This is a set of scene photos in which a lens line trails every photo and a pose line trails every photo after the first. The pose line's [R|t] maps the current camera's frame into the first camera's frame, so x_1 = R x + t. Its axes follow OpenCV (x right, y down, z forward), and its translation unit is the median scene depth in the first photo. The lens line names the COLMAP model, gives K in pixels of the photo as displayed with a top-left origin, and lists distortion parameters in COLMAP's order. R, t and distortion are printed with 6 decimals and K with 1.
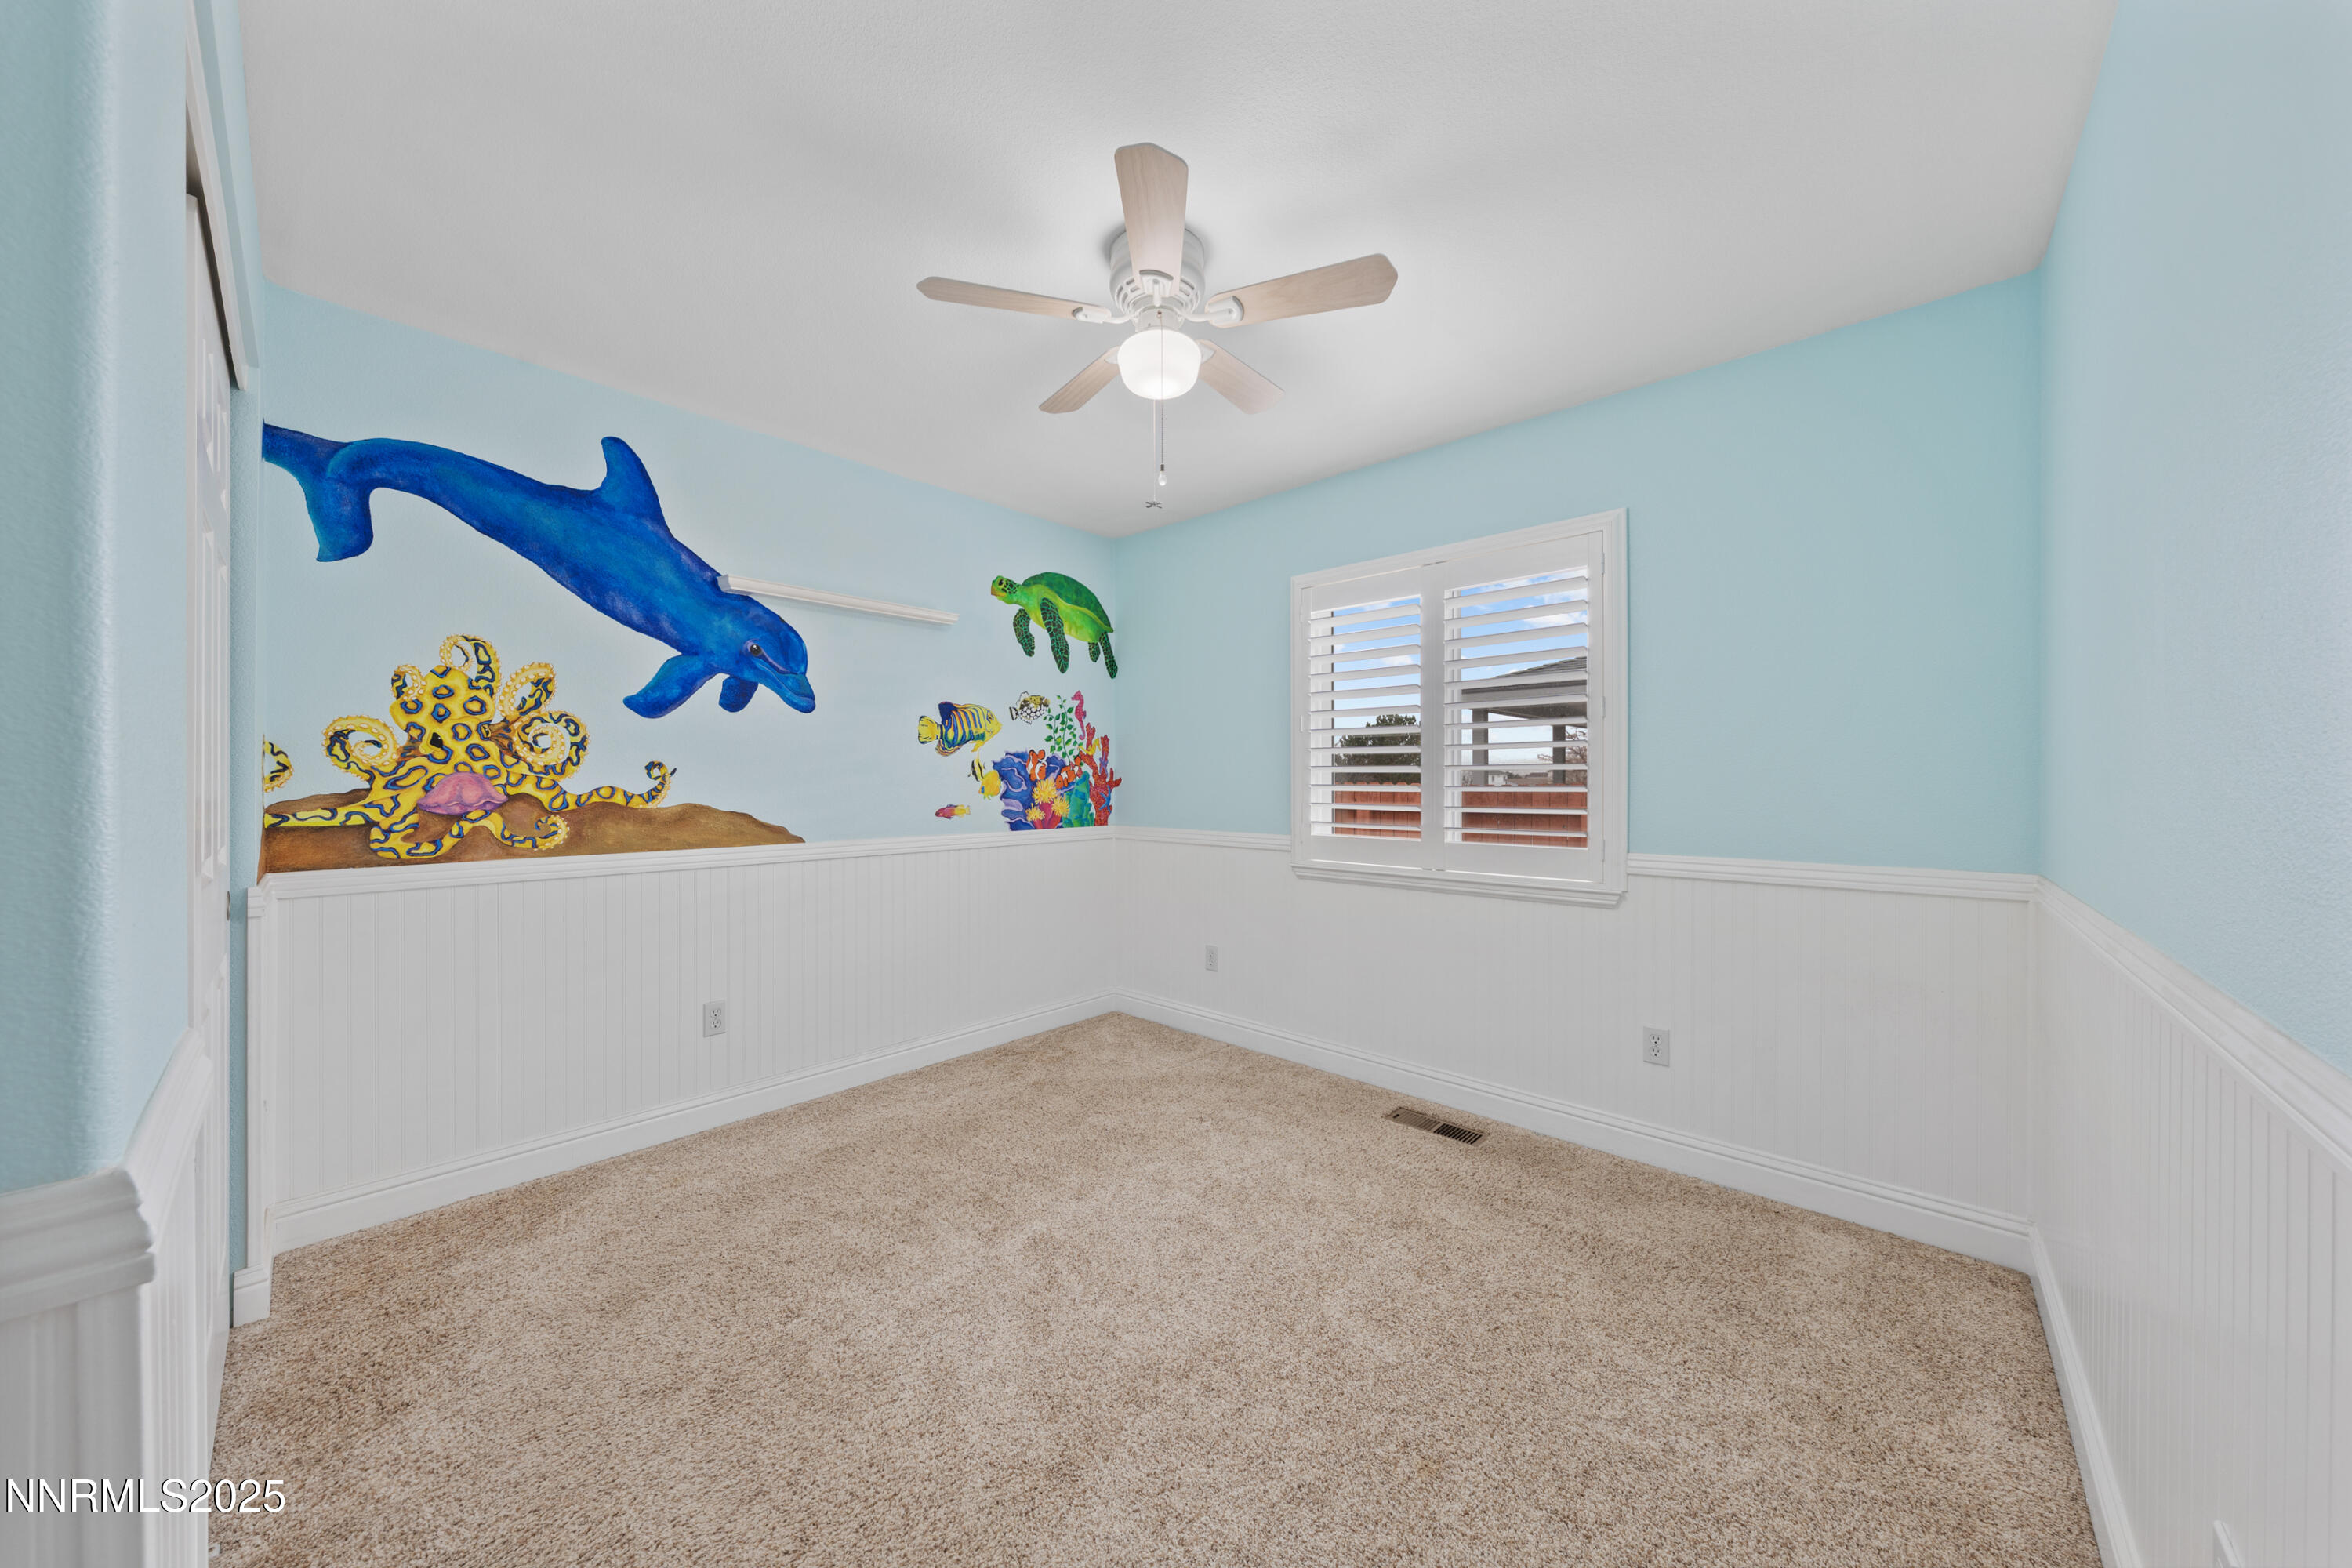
lens RADIAL K [[798.3, 0, 1173.4], [0, 798.3, 769.4], [0, 0, 1]] dist [-0.001909, -0.000136]
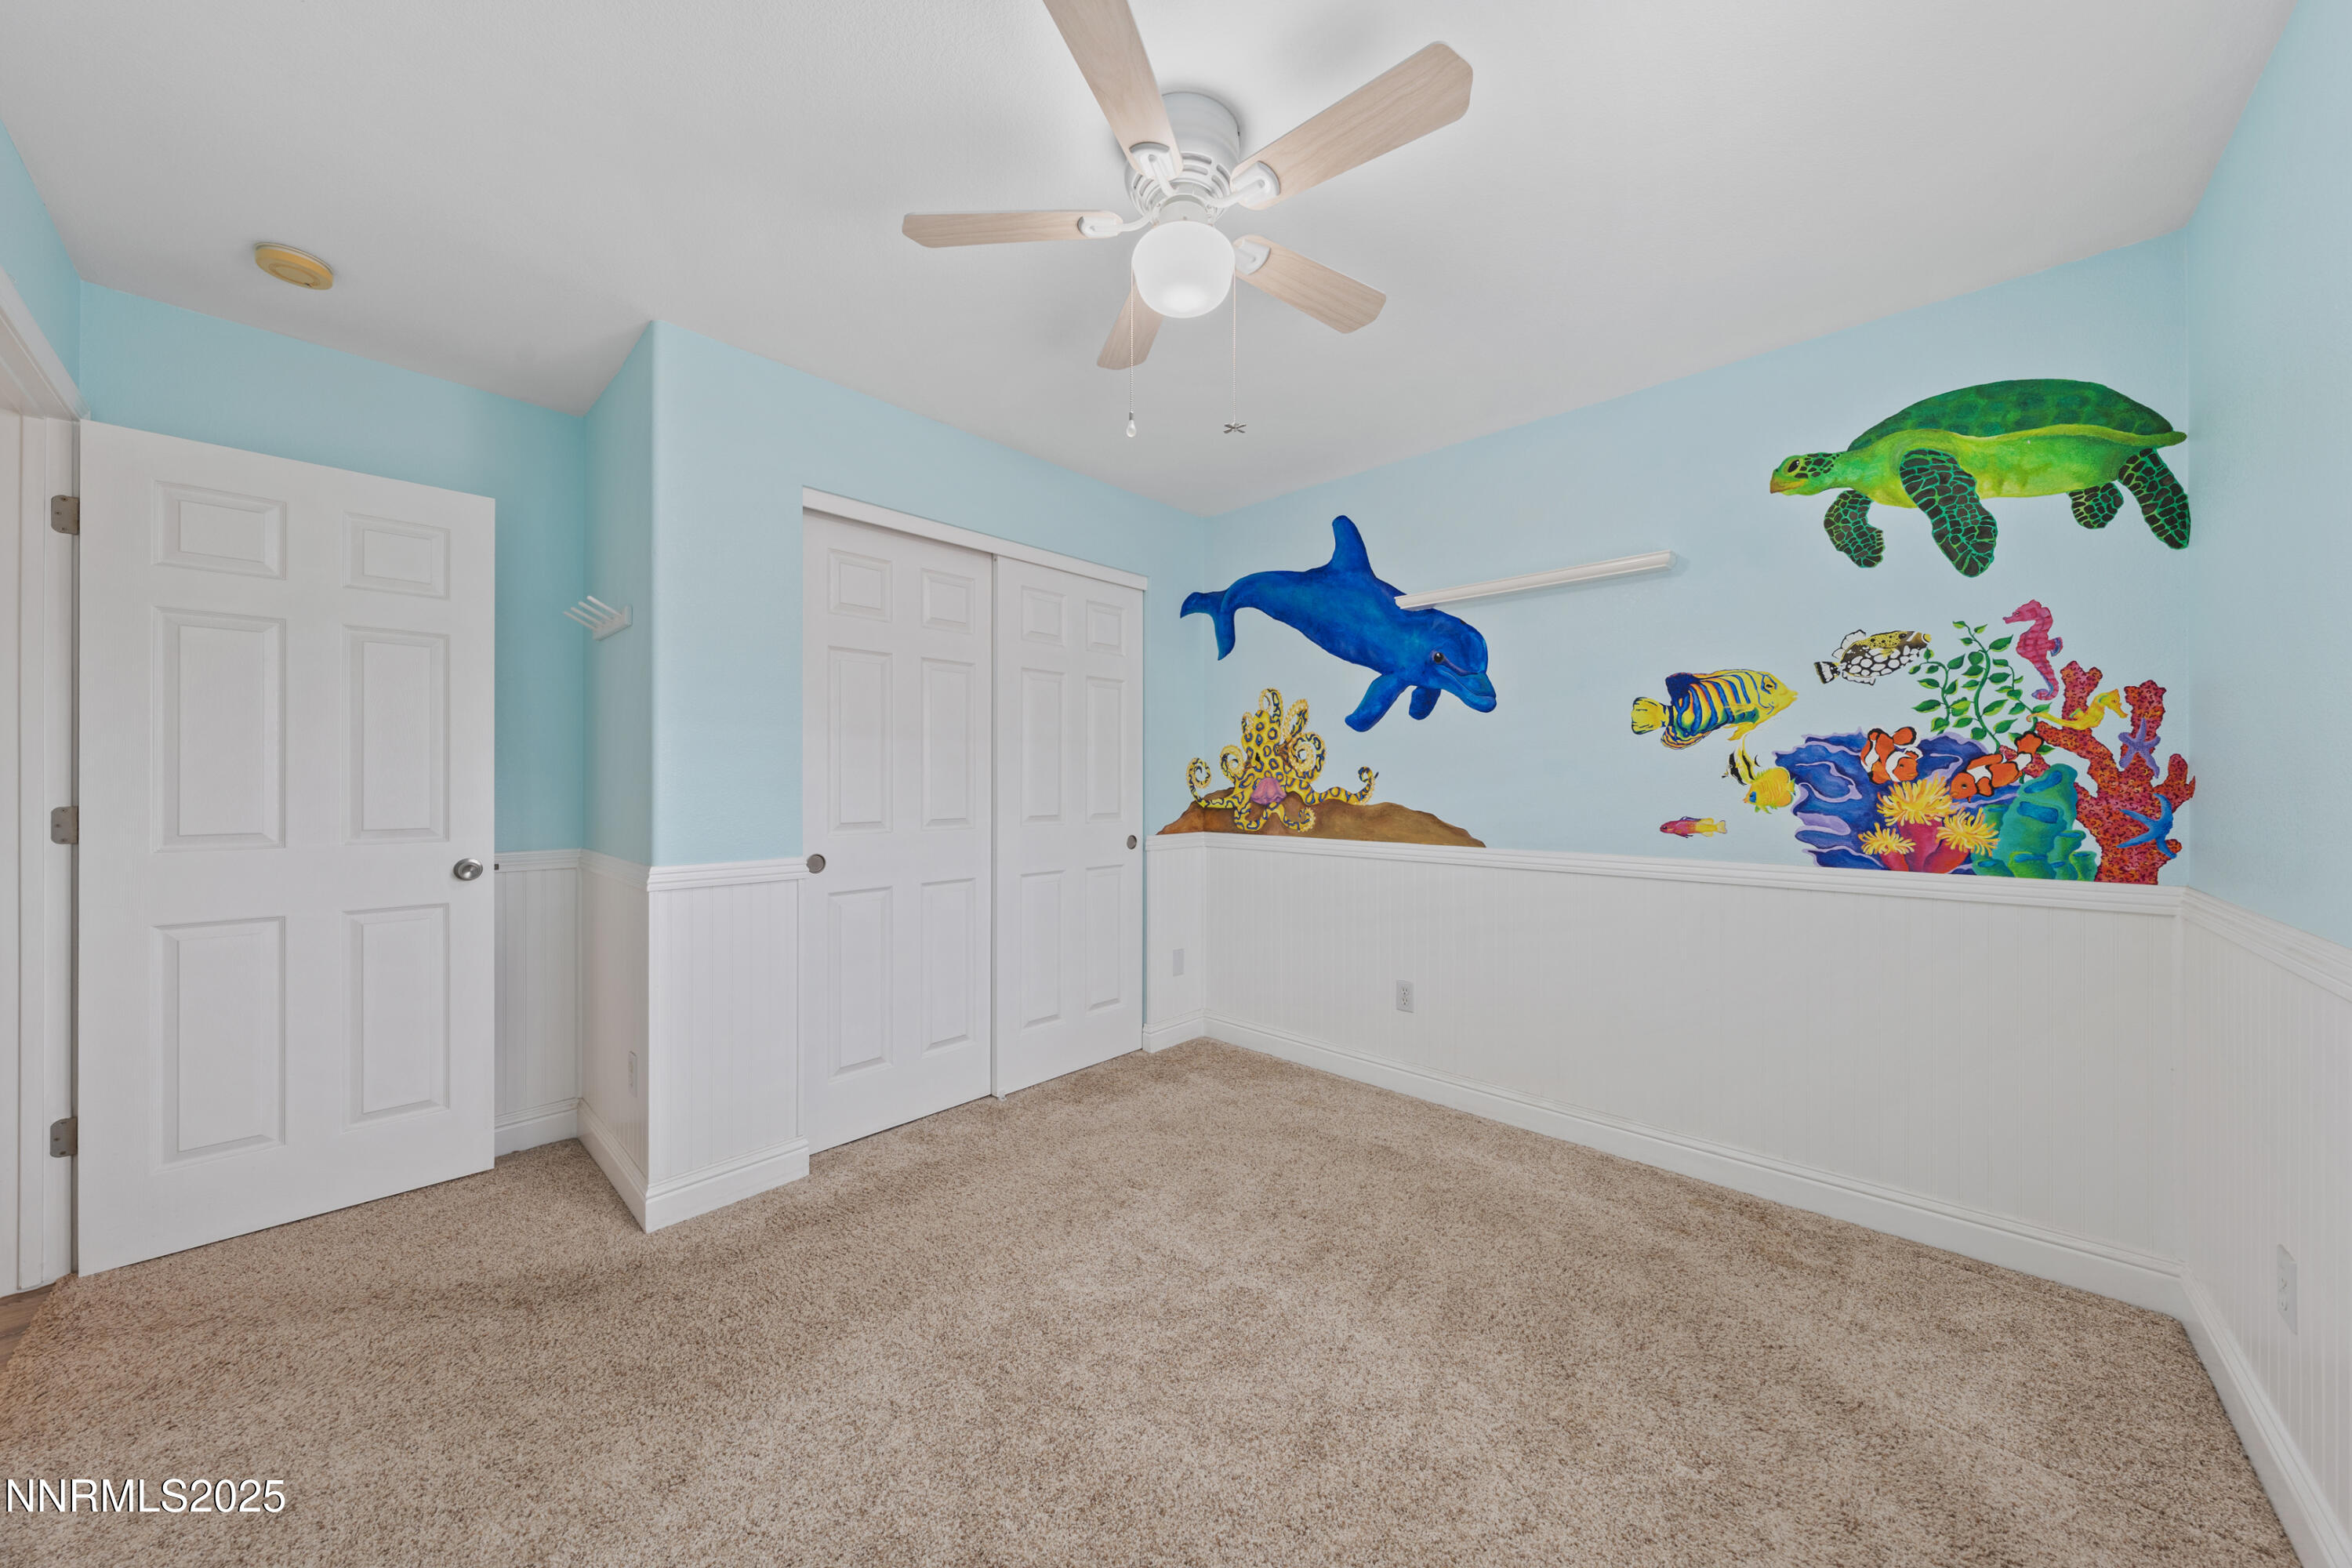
lens RADIAL K [[798.3, 0, 1173.4], [0, 798.3, 769.4], [0, 0, 1]] dist [-0.001909, -0.000136]
pose [[-0.013399, -0.016457, -0.999775, 0.565218], [0.012742, 0.999781, -0.016628, 0.010104], [0.999829, -0.012962, -0.013186, 0.715611]]
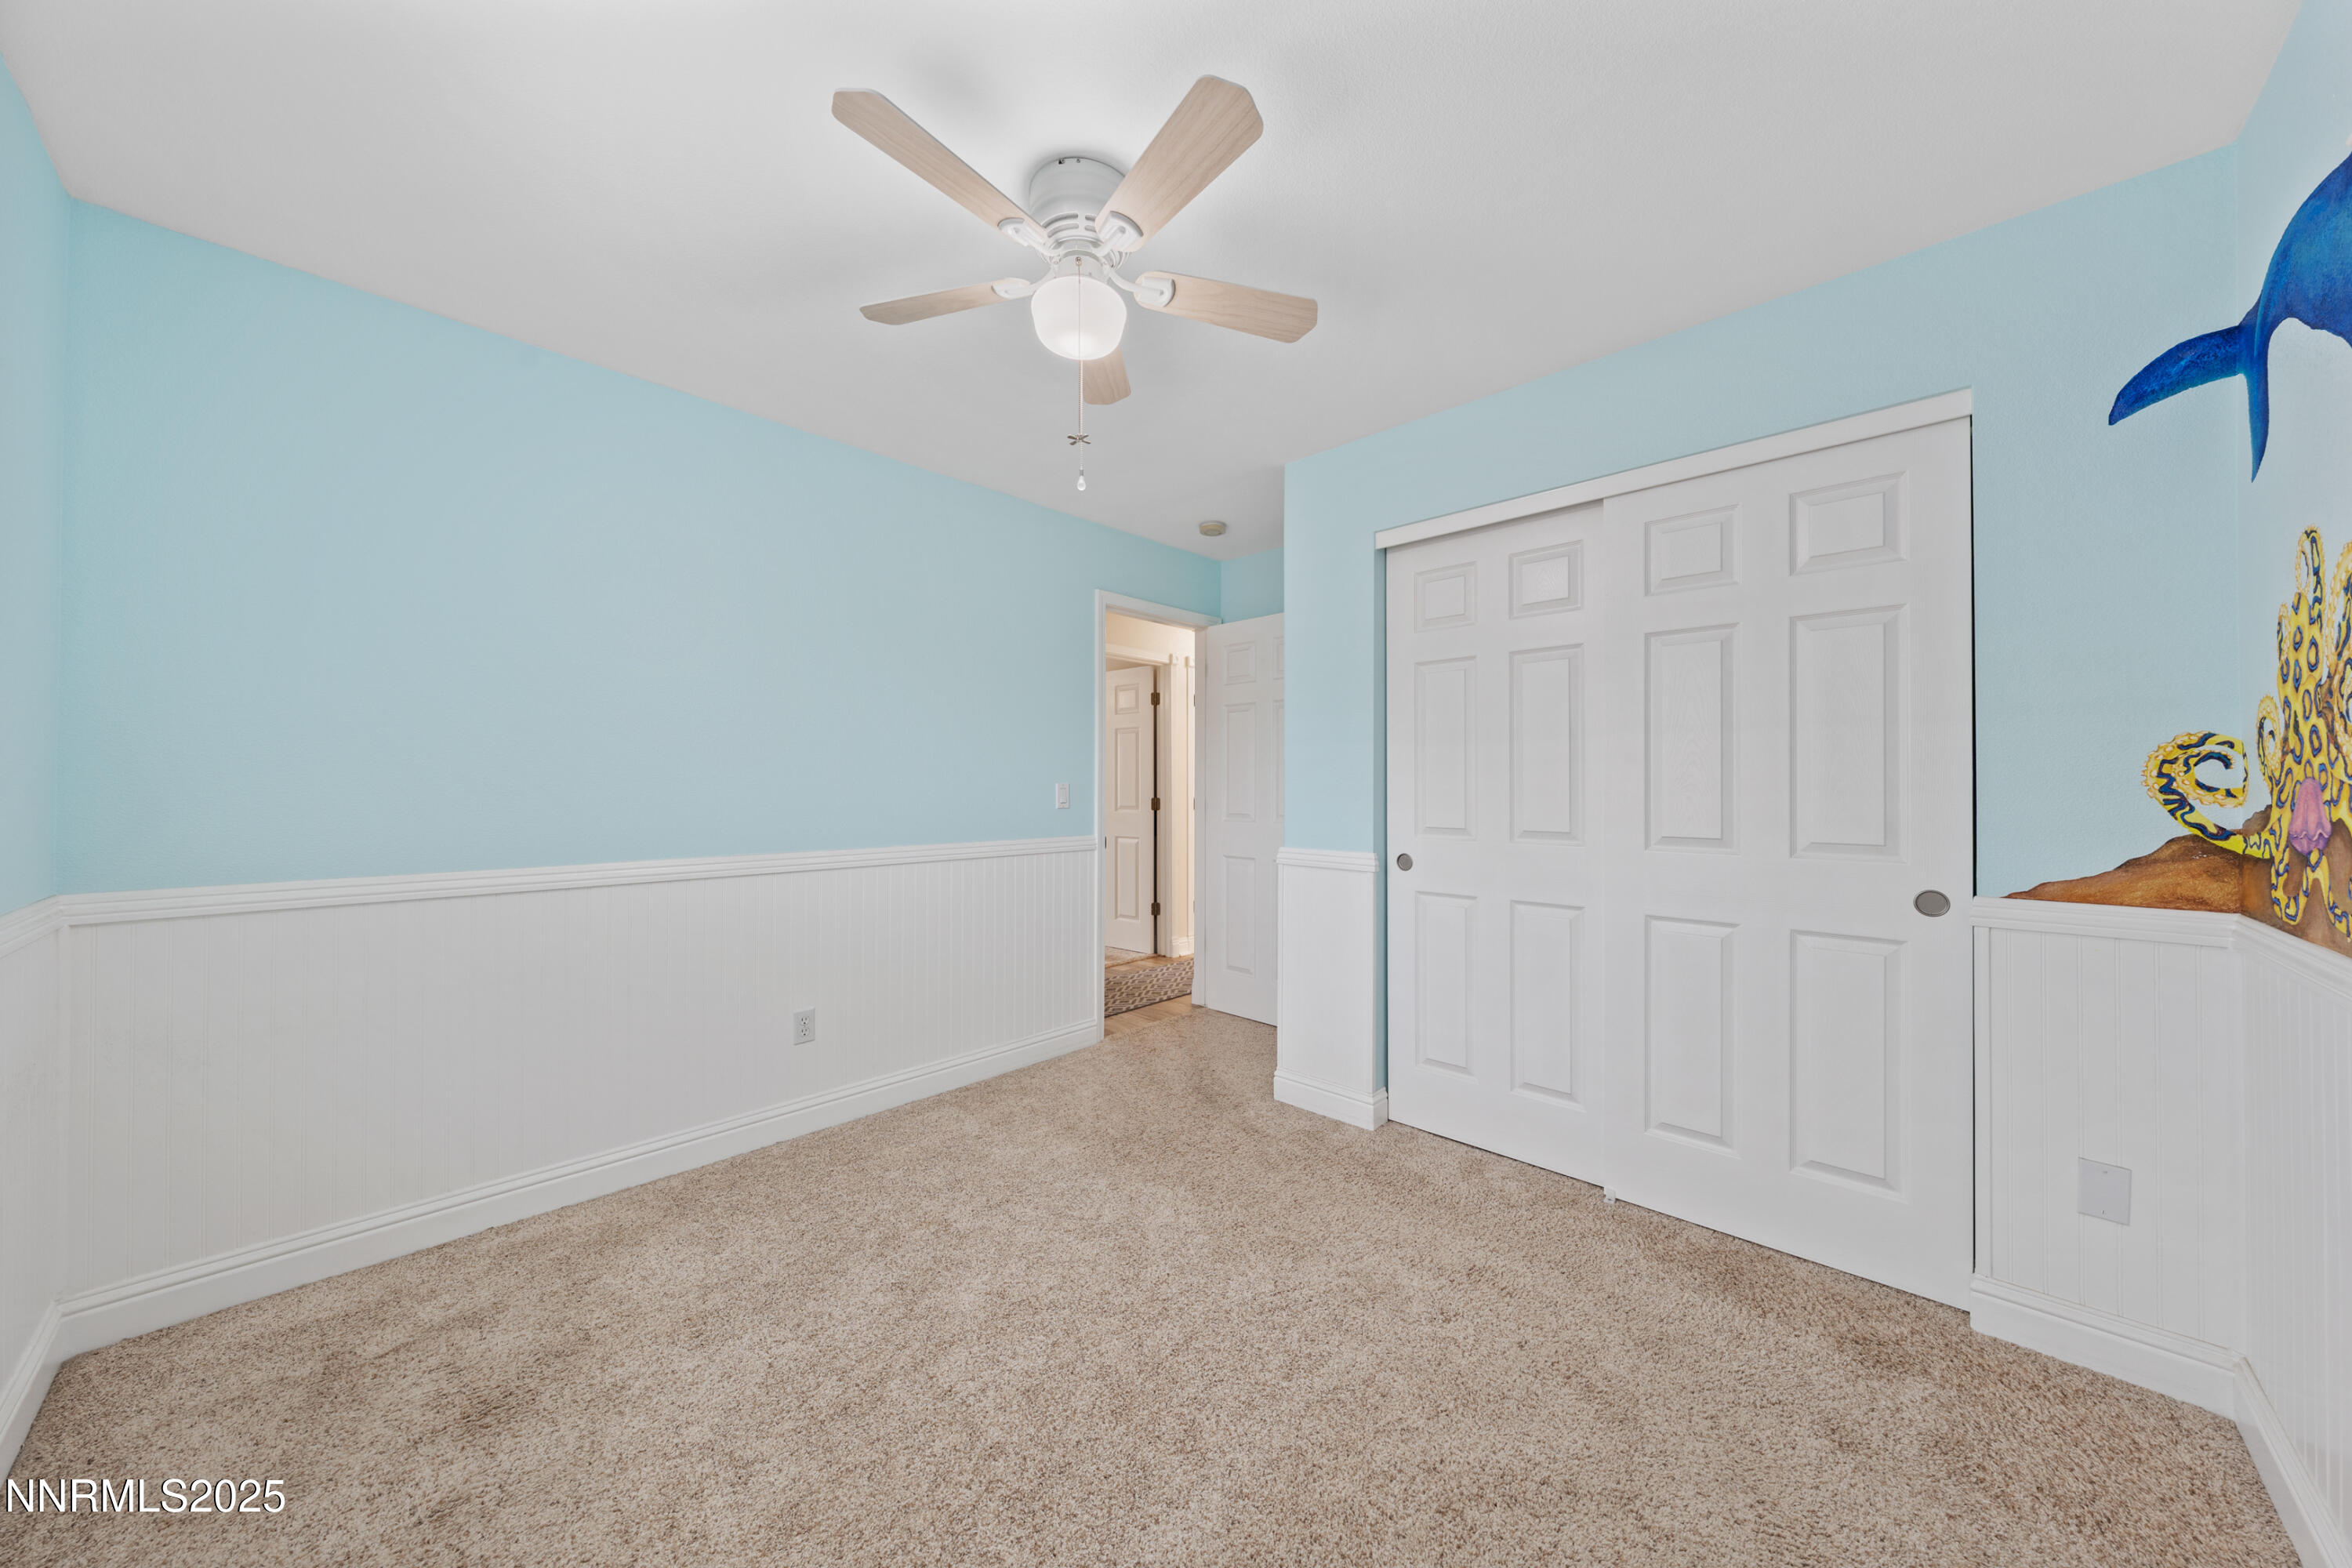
lens RADIAL K [[798.3, 0, 1173.4], [0, 798.3, 769.4], [0, 0, 1]] dist [-0.001909, -0.000136]
pose [[-0.999607, -0.002069, 0.027961, -0.106273], [-0.003028, 0.999407, -0.034298, 0.016240], [-0.027873, -0.034369, -0.999020, 1.341316]]
